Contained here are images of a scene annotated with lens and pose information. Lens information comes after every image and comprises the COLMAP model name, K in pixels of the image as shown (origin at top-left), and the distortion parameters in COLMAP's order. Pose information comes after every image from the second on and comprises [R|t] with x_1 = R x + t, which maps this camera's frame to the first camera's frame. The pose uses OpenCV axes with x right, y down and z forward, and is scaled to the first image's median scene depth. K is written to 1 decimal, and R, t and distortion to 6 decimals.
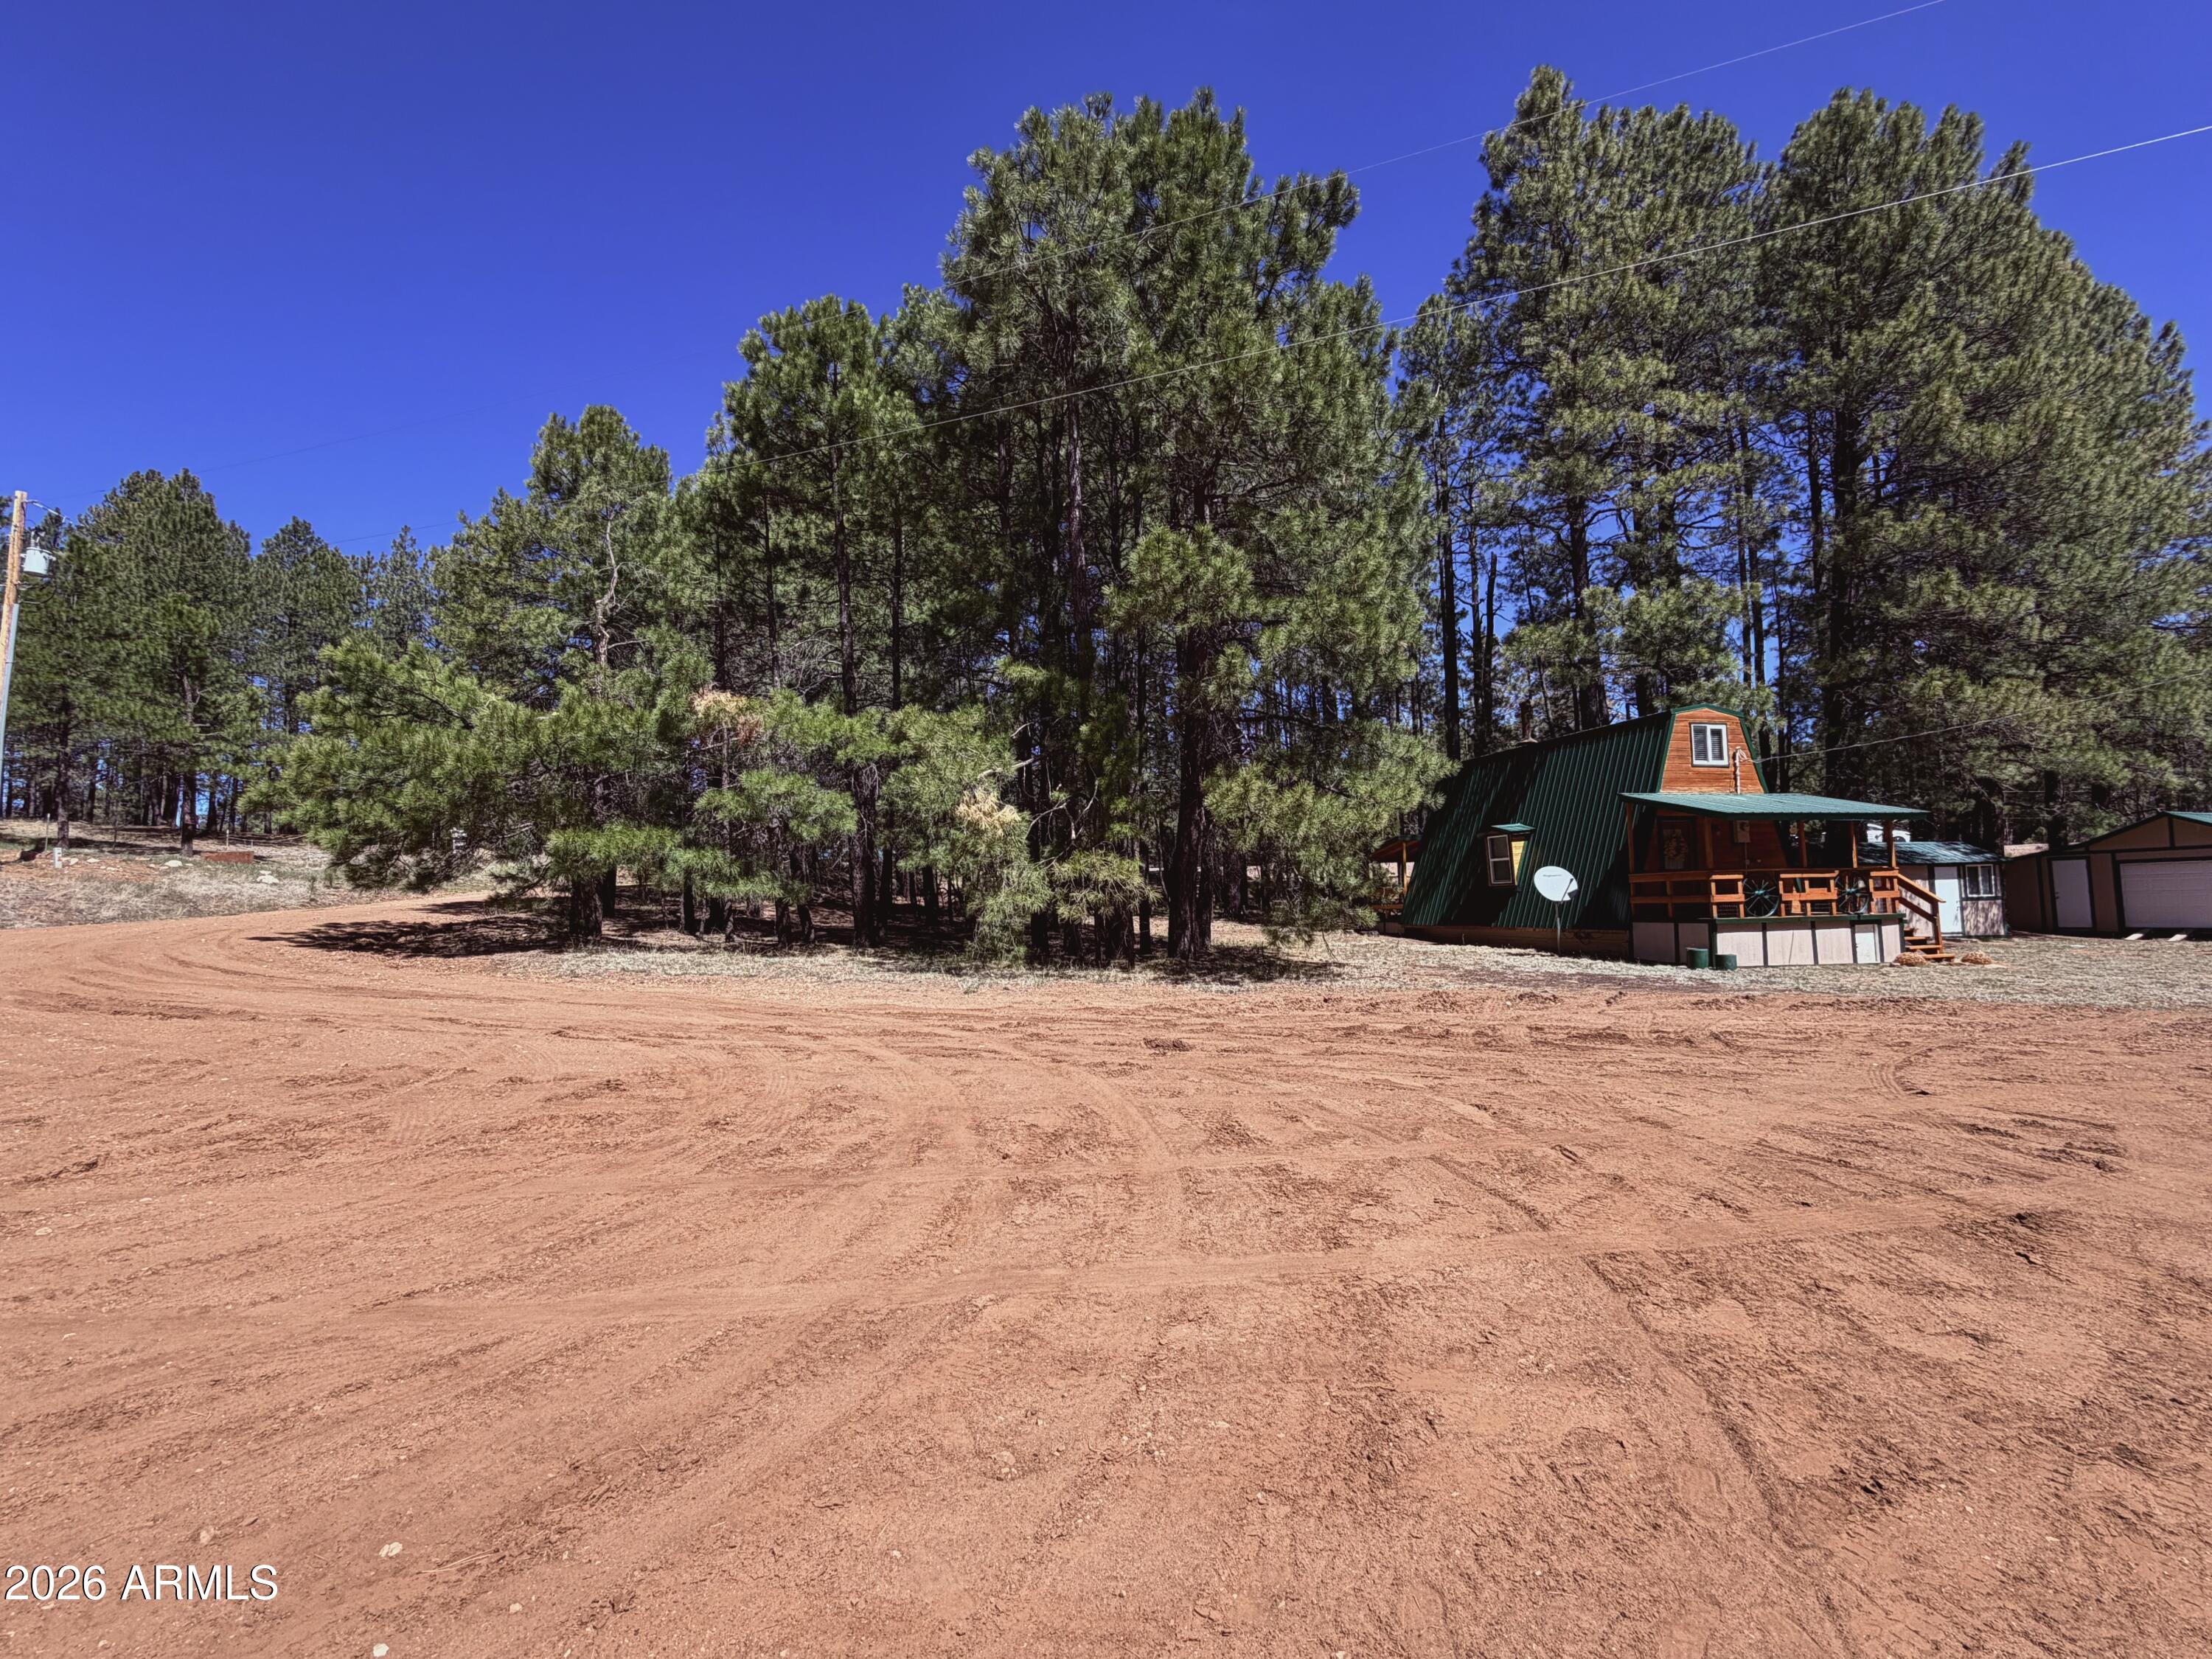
lens RADIAL K [[1024.6, 0, 1103.7], [0, 1024.6, 836.6], [0, 0, 1]] dist [0.000532, -0.000052]
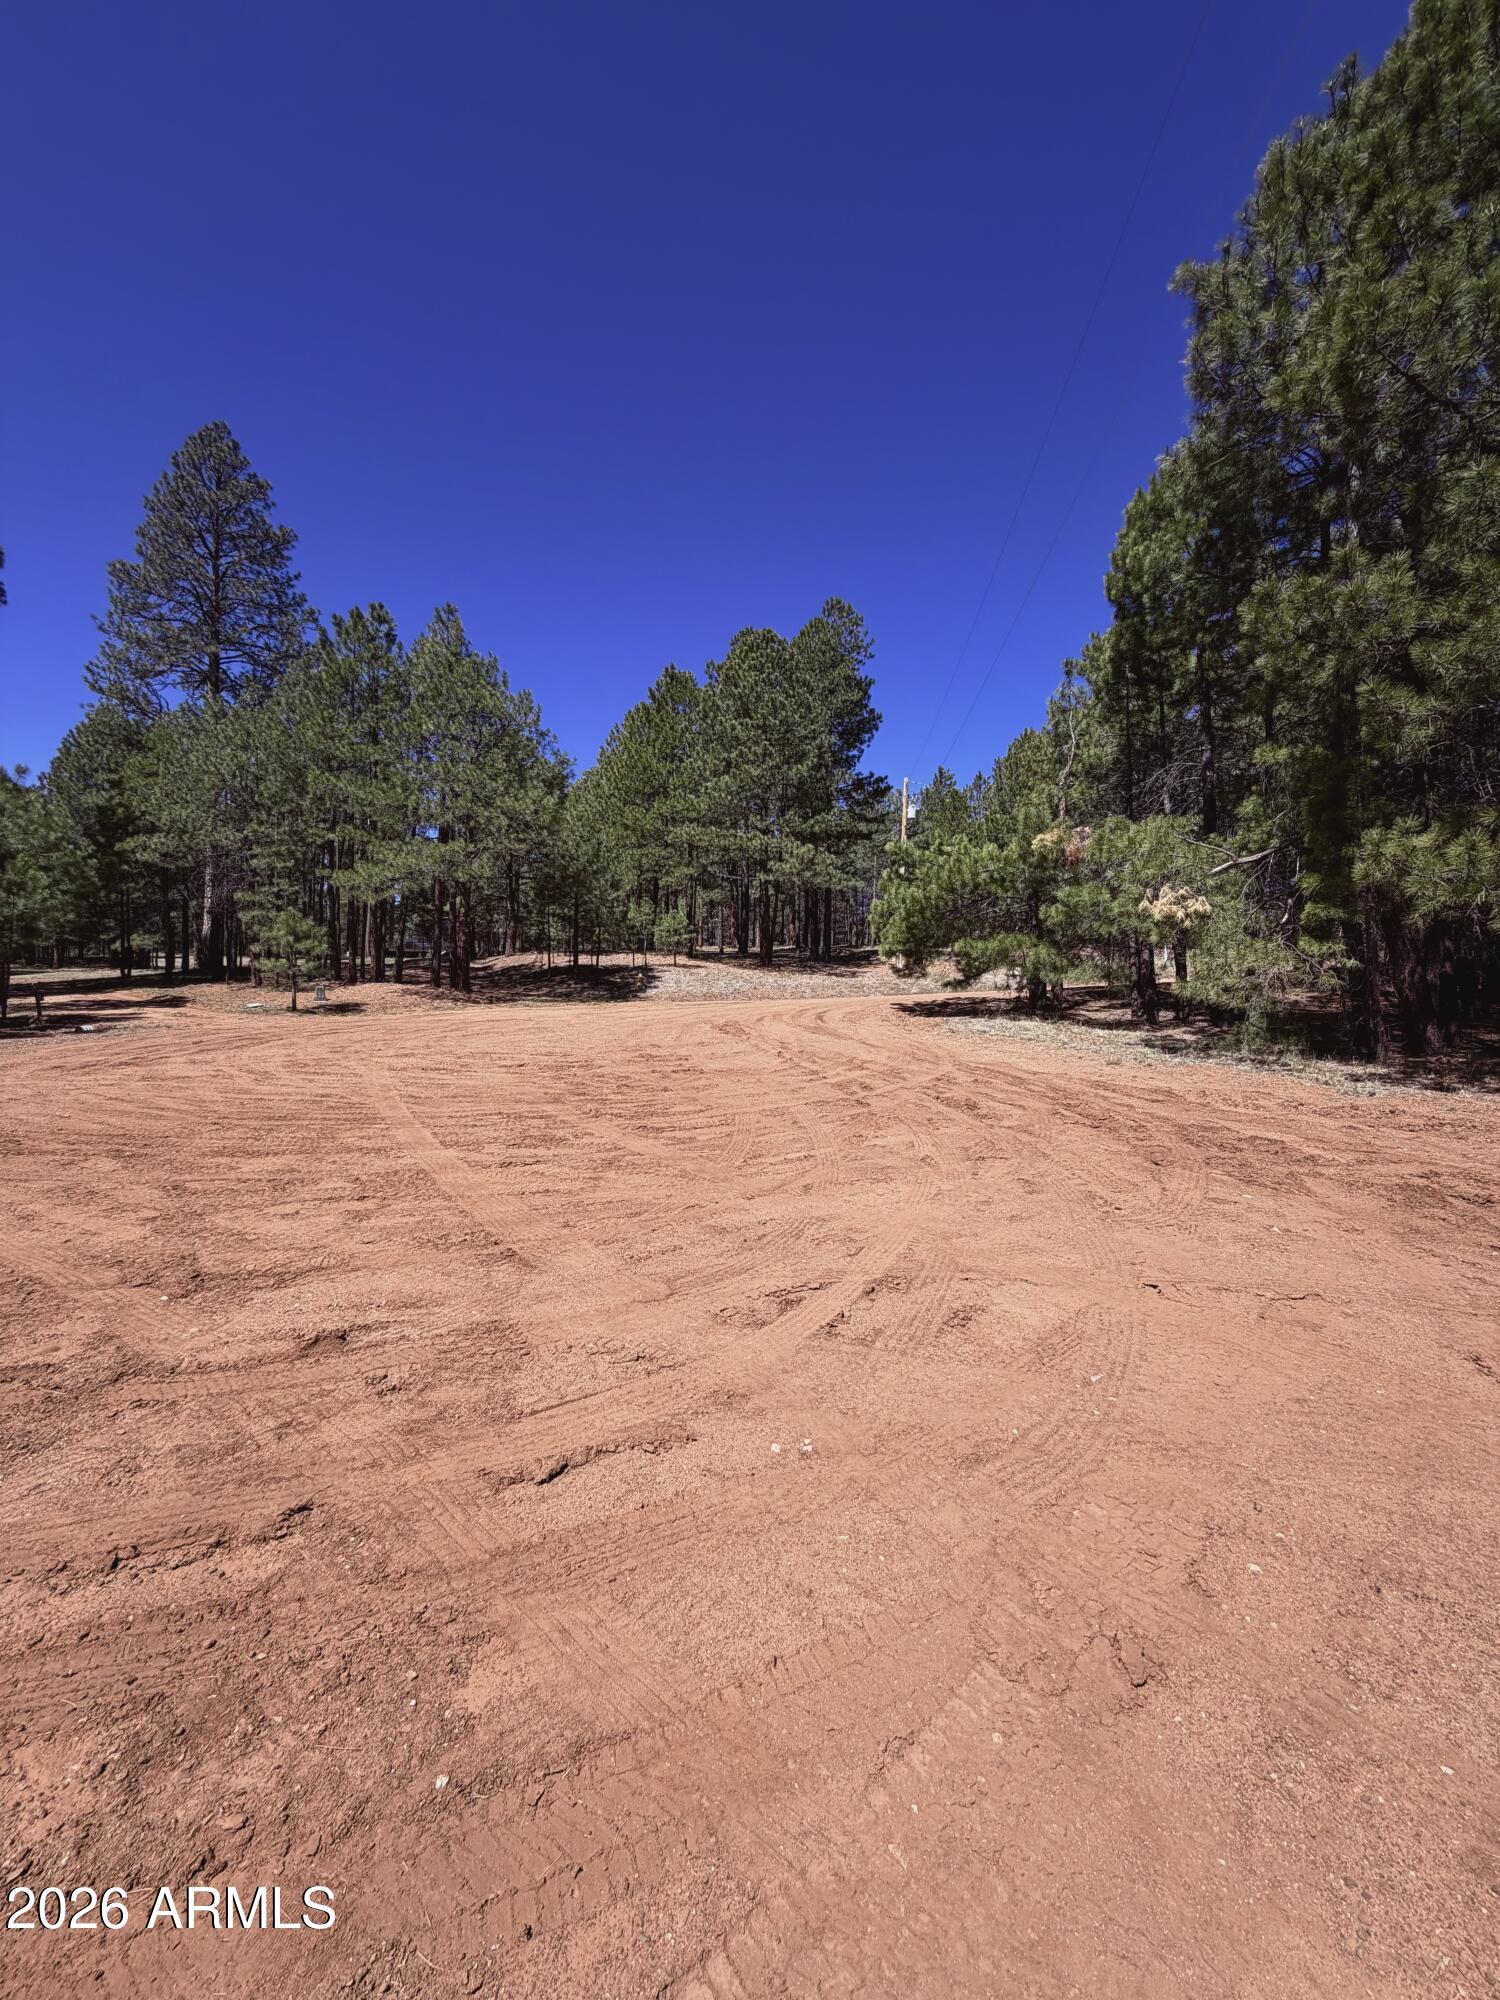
lens RADIAL K [[792.7, 0, 748.1], [0, 792.7, 997.1], [0, 0, 1]] dist [0.000684, -0.000060]
pose [[0.360850, 0.019650, -0.932417, 0.475327], [0.049295, 0.997979, 0.040109, 0.016347], [0.931320, -0.060436, 0.359152, 0.247884]]
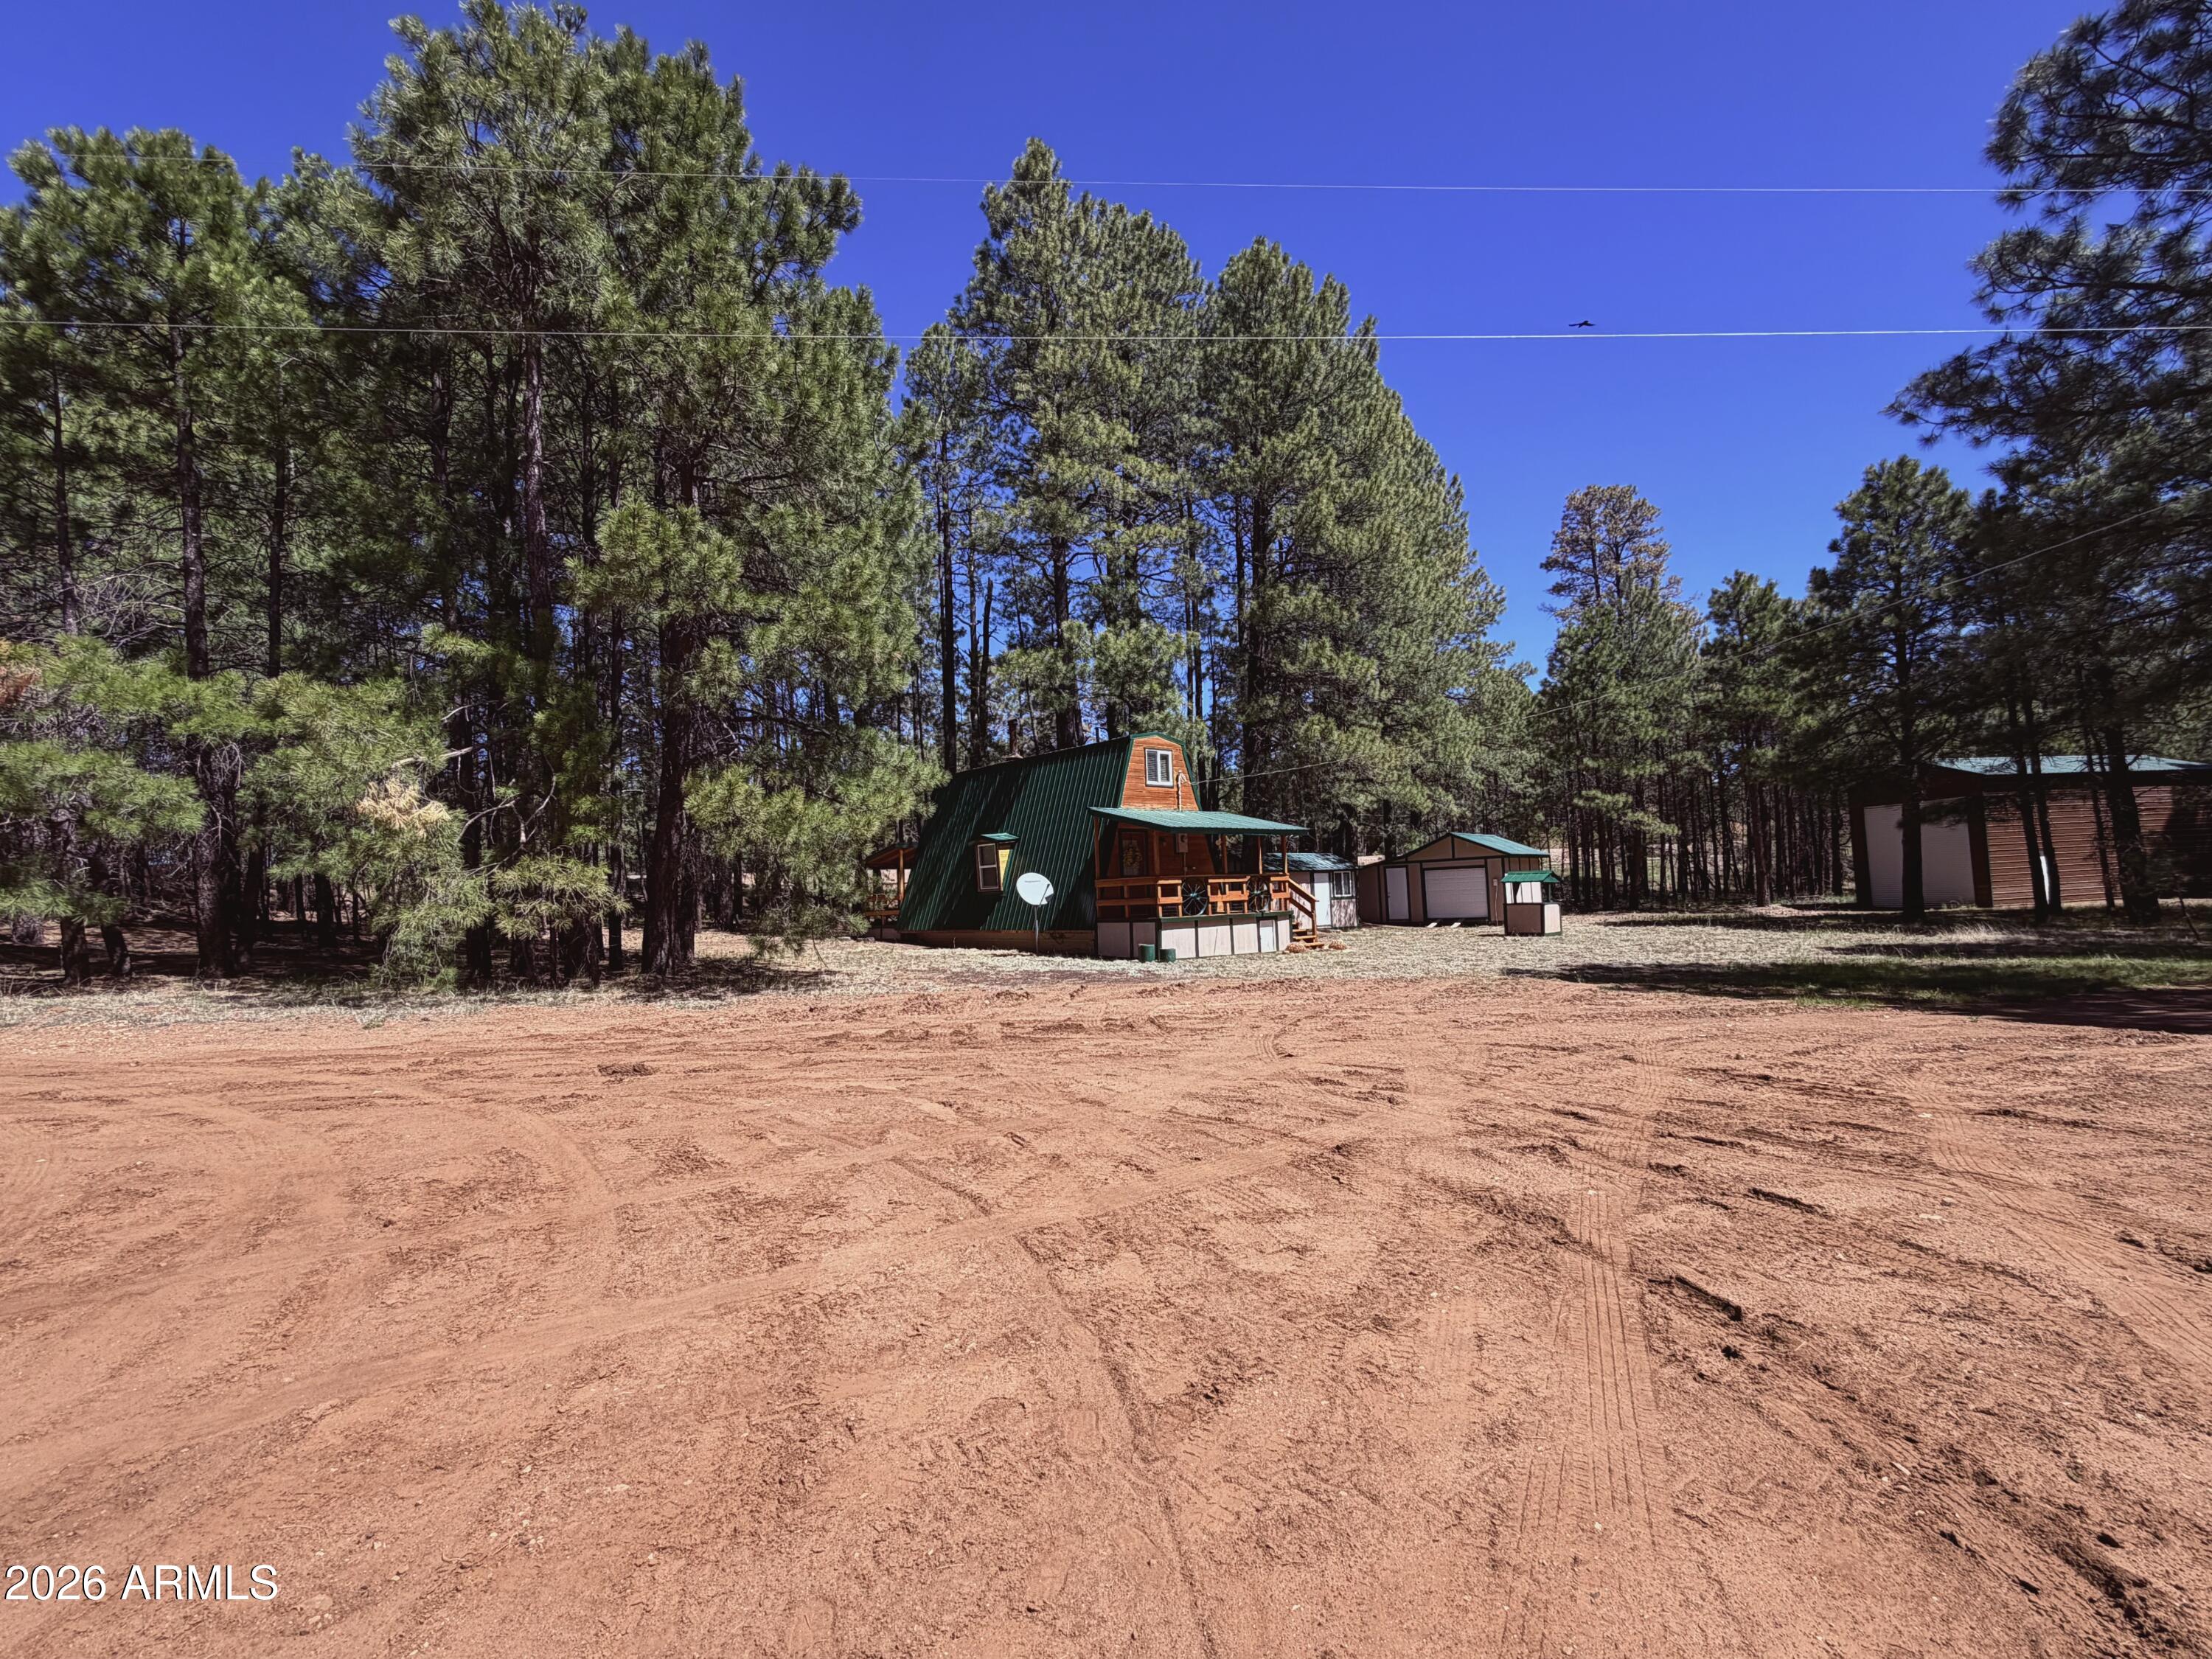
lens RADIAL K [[1024.6, 0, 1104.6], [0, 1024.6, 837.1], [0, 0, 1]] dist [0.000532, -0.000052]
pose [[0.889735, 0.015263, 0.456223, 0.012579], [-0.012438, 0.999880, -0.009196, -0.000070], [-0.456309, 0.002507, 0.889818, -0.001108]]
